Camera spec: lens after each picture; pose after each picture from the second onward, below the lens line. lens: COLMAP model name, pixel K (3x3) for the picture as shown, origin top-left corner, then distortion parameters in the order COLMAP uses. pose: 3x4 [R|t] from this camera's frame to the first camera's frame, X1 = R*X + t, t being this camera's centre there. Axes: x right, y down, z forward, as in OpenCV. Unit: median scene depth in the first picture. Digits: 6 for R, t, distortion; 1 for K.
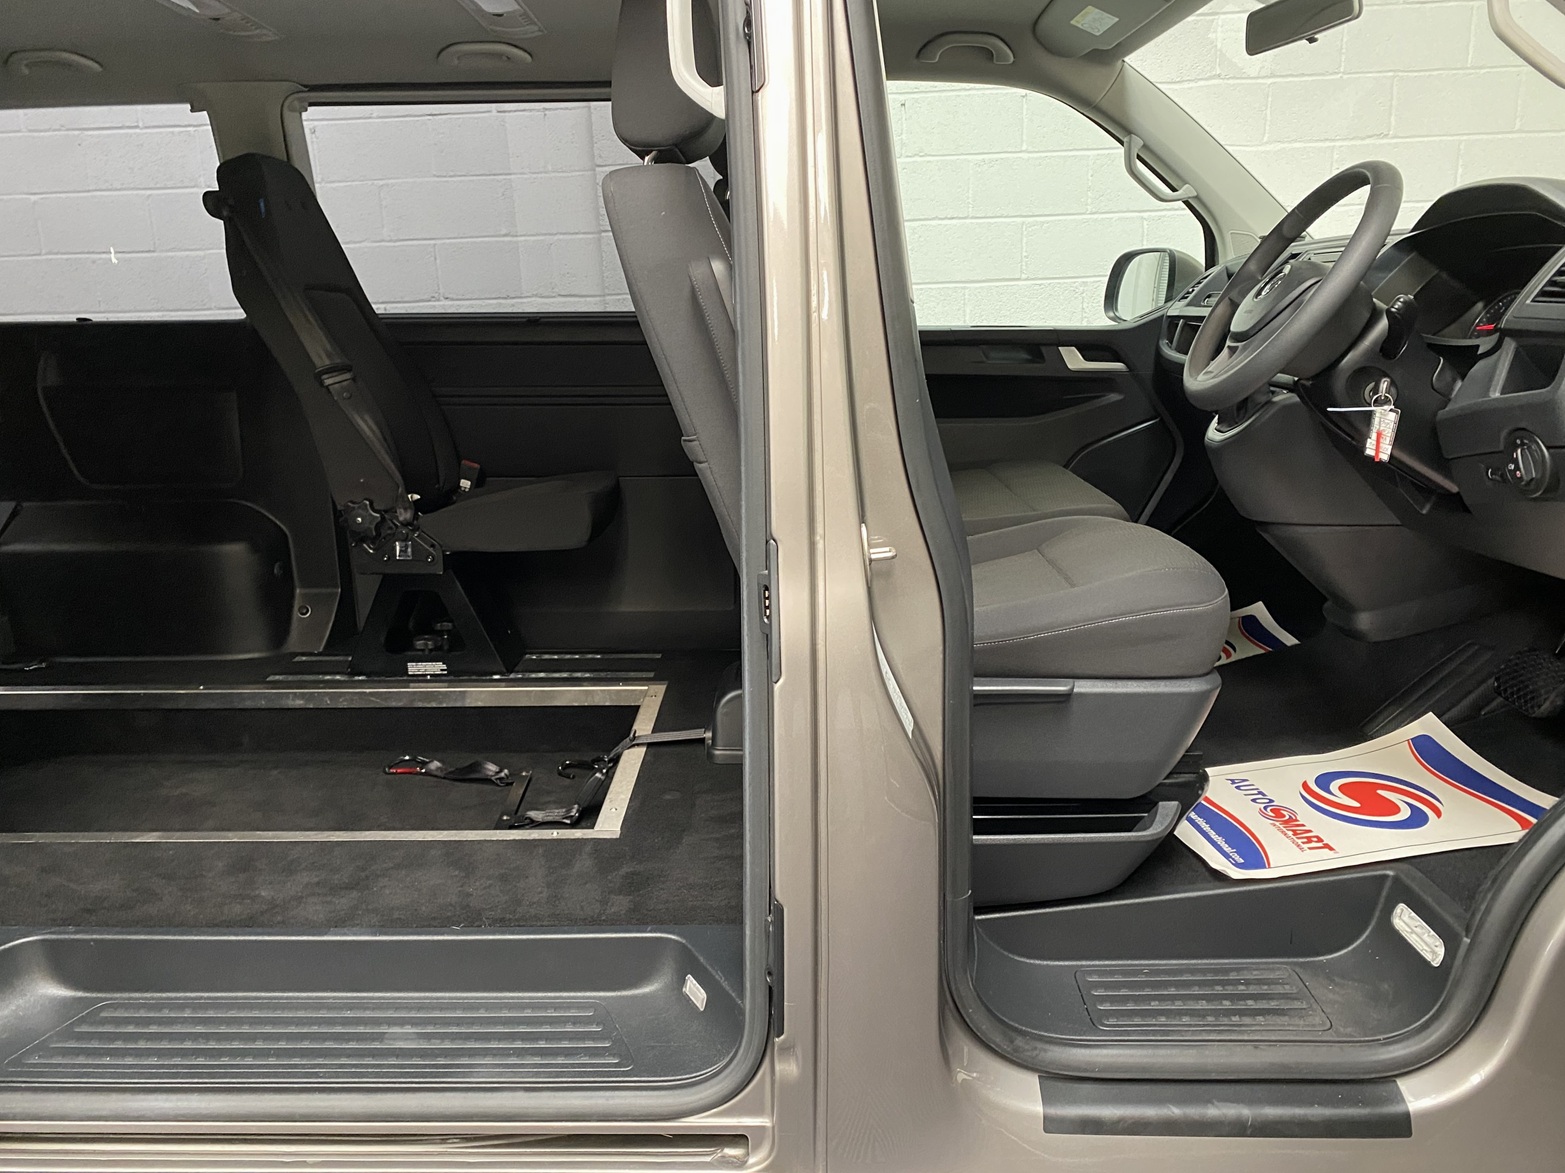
lens RADIAL K [[1252.5, 0, 755.8], [0, 1252.5, 584.0], [0, 0, 1]] dist [0.016328, -0.014843]
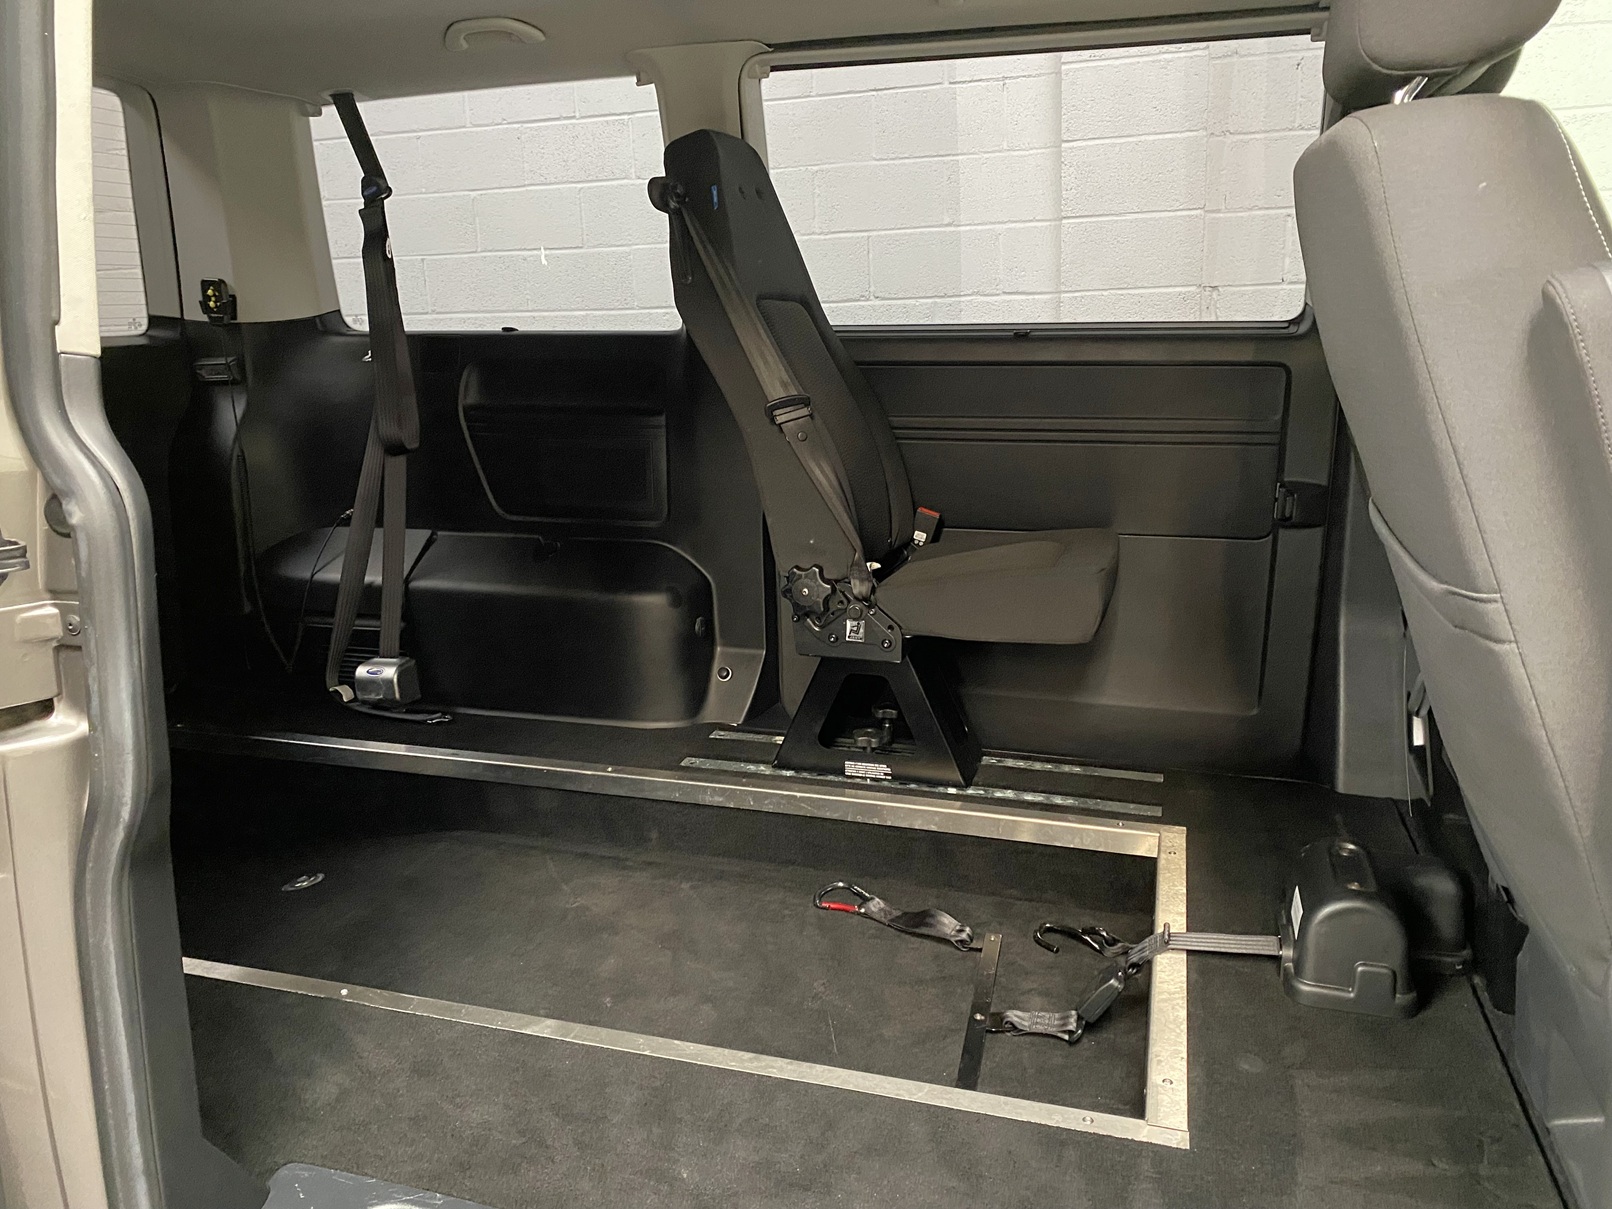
lens RADIAL K [[1274.9, 0, 783.0], [0, 1274.9, 611.7], [0, 0, 1]] dist [0.043970, -0.007027]
pose [[0.960768, 0.069709, -0.268452, -0.103772], [-0.063282, 0.997465, 0.032531, -0.059331], [0.270039, -0.014267, 0.962744, 0.200766]]
